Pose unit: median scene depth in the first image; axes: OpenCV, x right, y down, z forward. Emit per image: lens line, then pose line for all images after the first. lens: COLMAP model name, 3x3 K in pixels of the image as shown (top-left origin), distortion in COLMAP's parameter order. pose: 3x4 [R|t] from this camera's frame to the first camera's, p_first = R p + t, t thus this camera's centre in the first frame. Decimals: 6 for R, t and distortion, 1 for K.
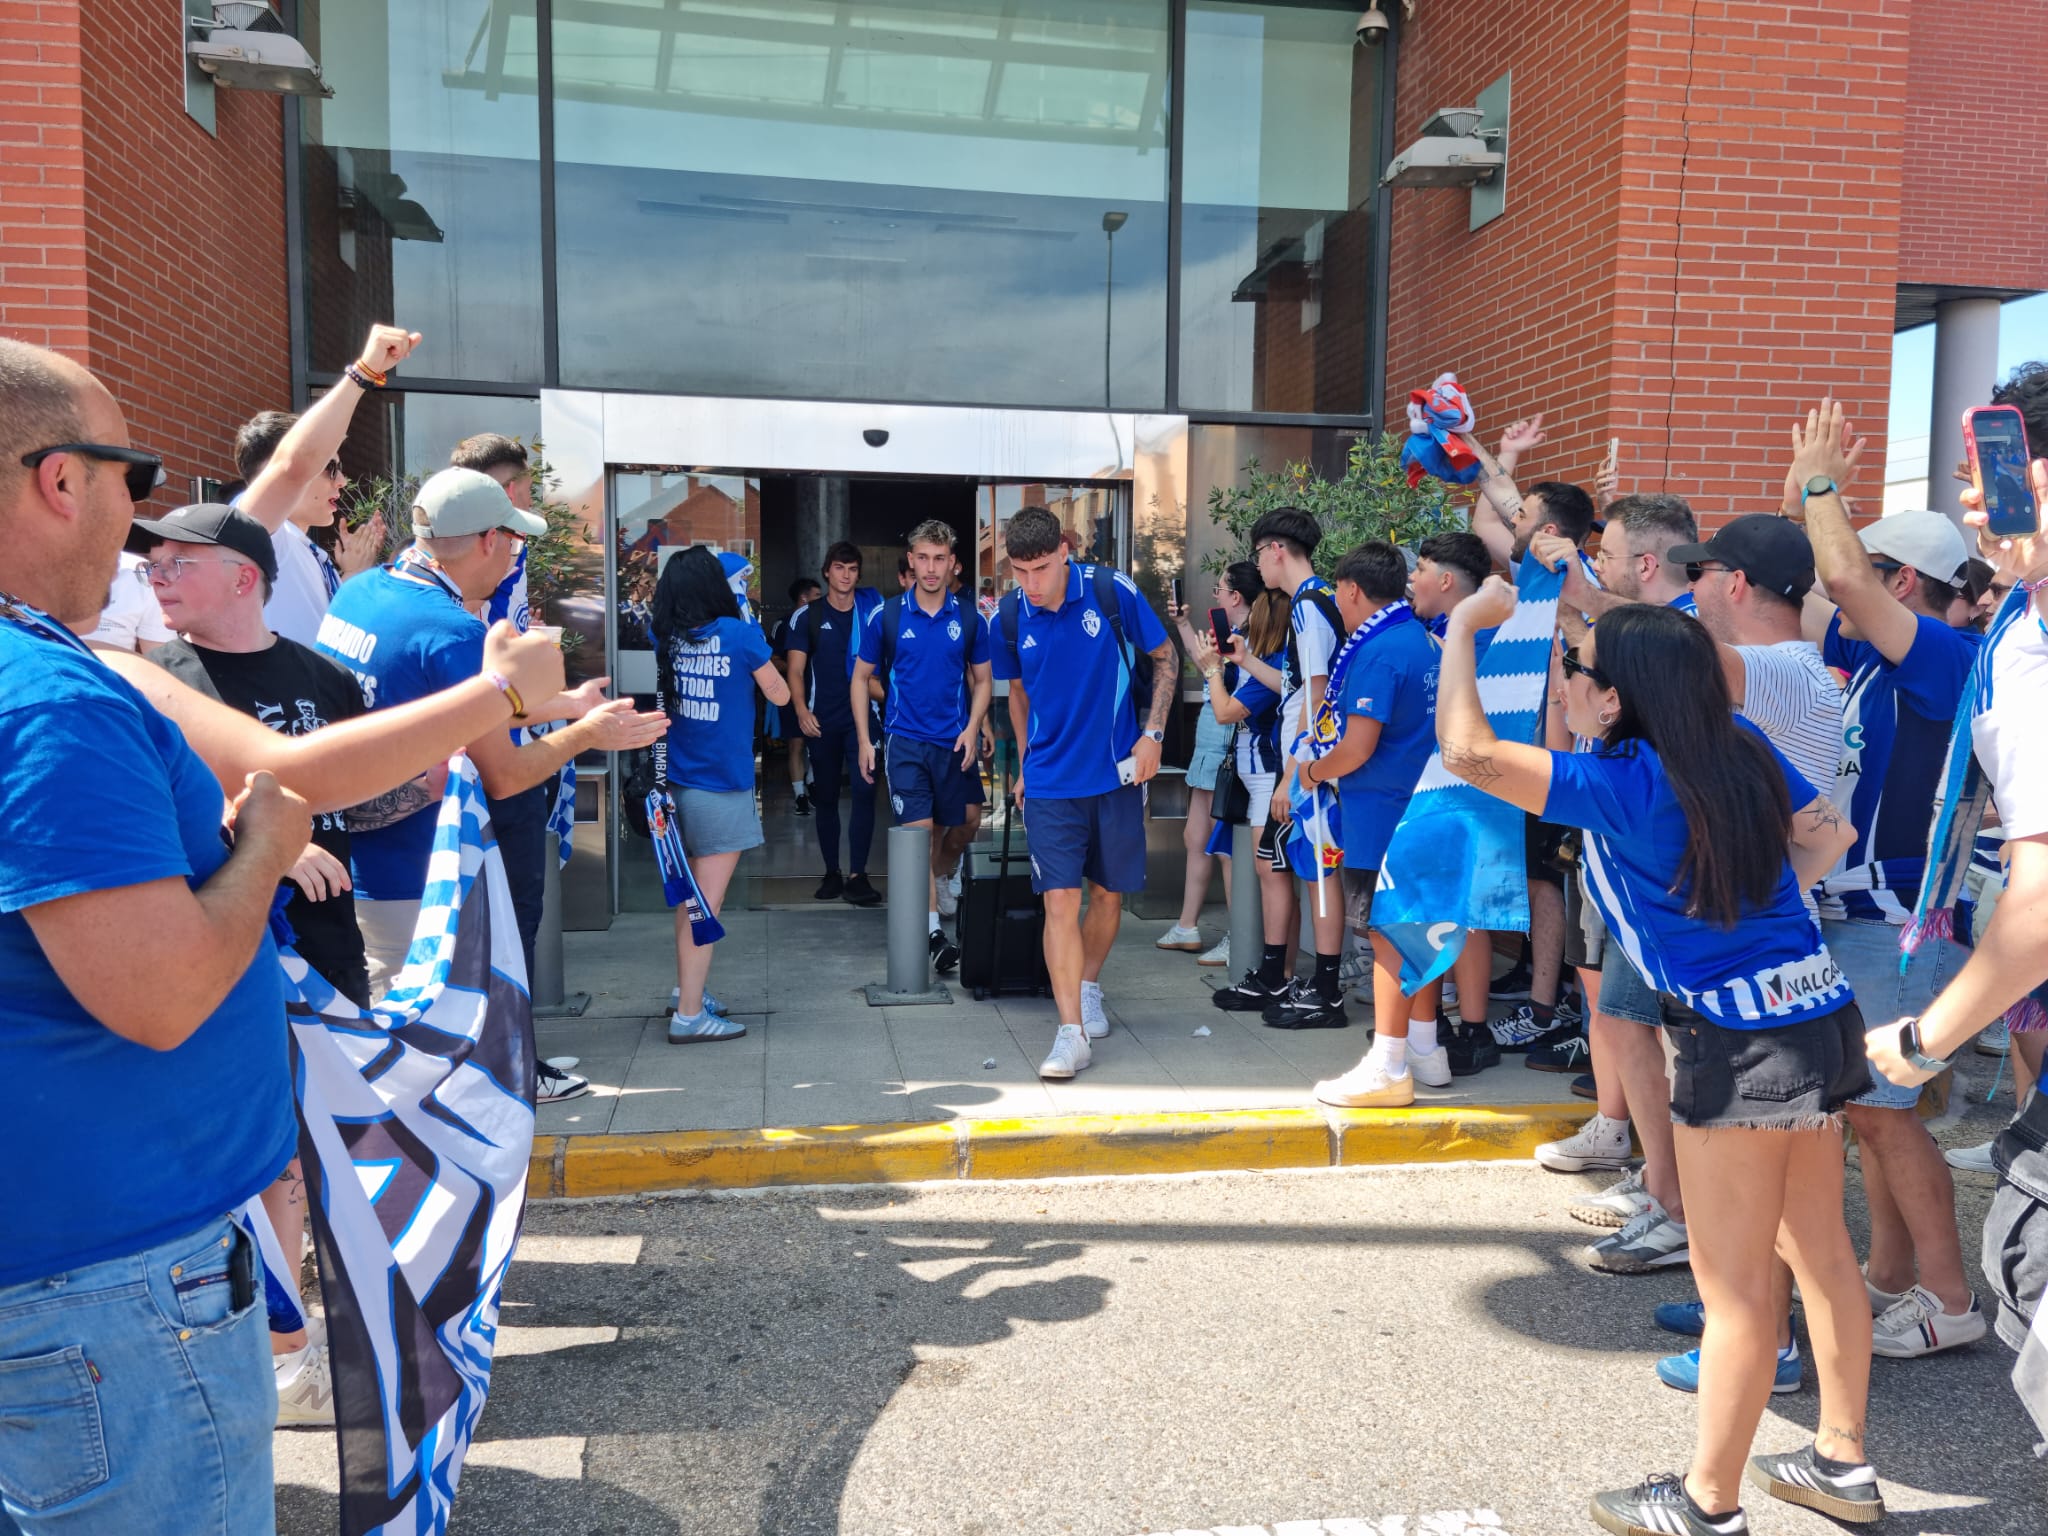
lens RADIAL K [[1625.3, 0, 1062.1], [0, 1625.3, 781.0], [0, 0, 1]] dist [0.095601, -0.101365]
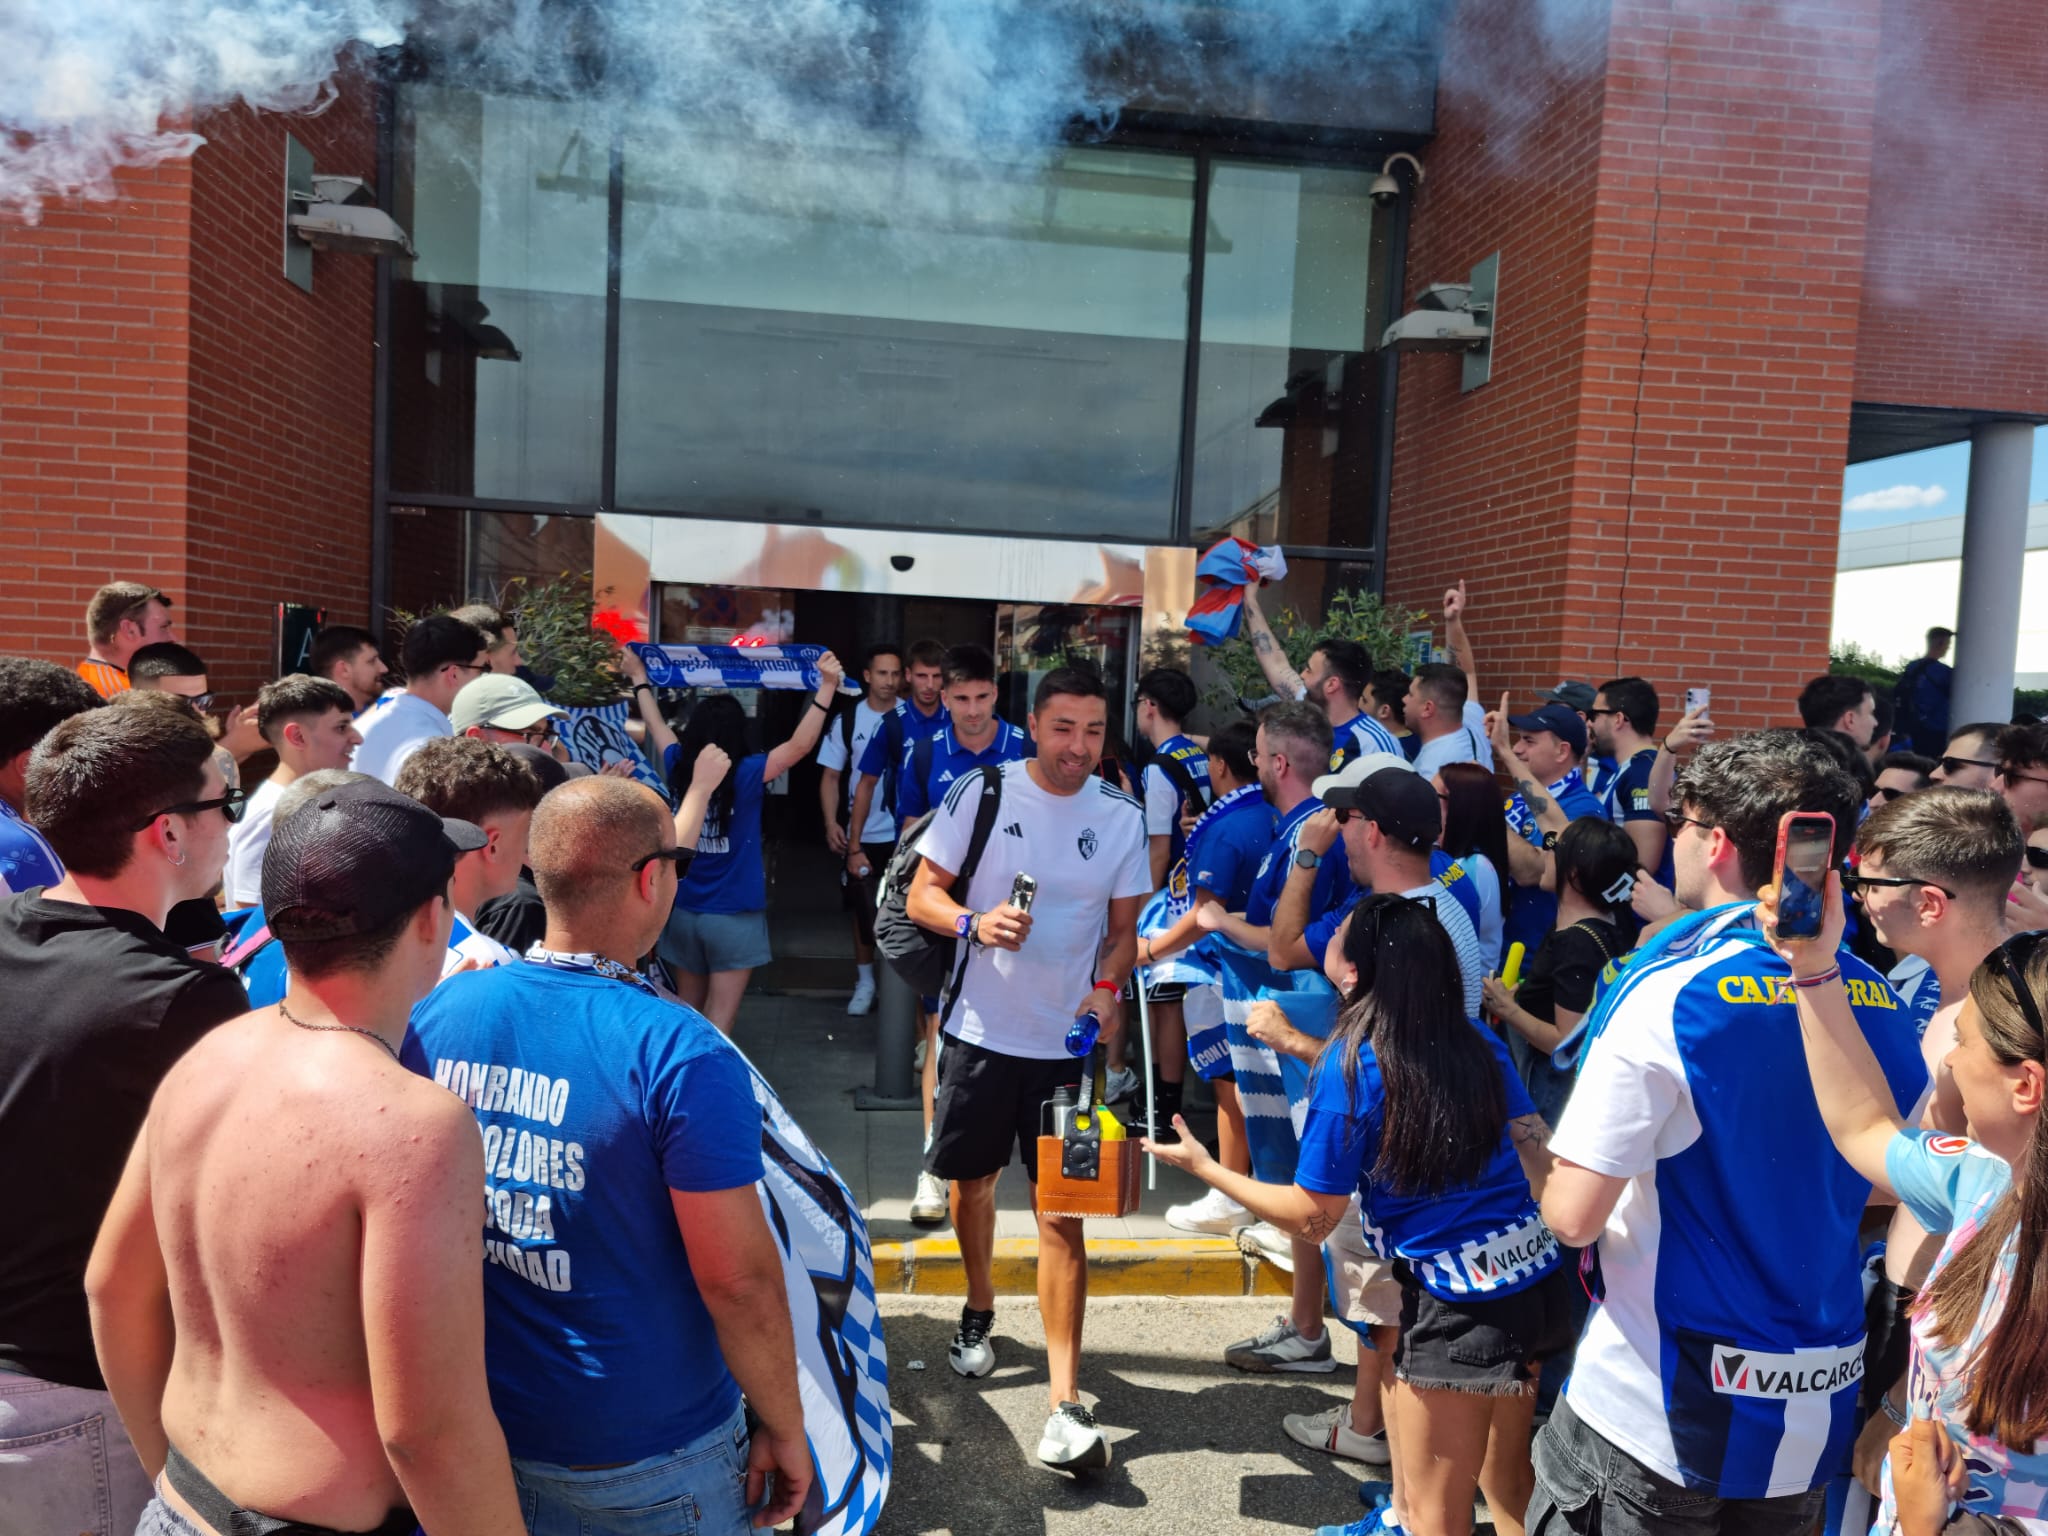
lens RADIAL K [[1619.4, 0, 1063.5], [0, 1619.4, 791.6], [0, 0, 1]] dist [0.089181, -0.089641]
pose [[0.998270, 0.039076, -0.043943, 0.055992], [-0.039747, 0.999105, -0.014495, -0.059466], [0.043337, 0.016216, 0.998929, -0.078098]]
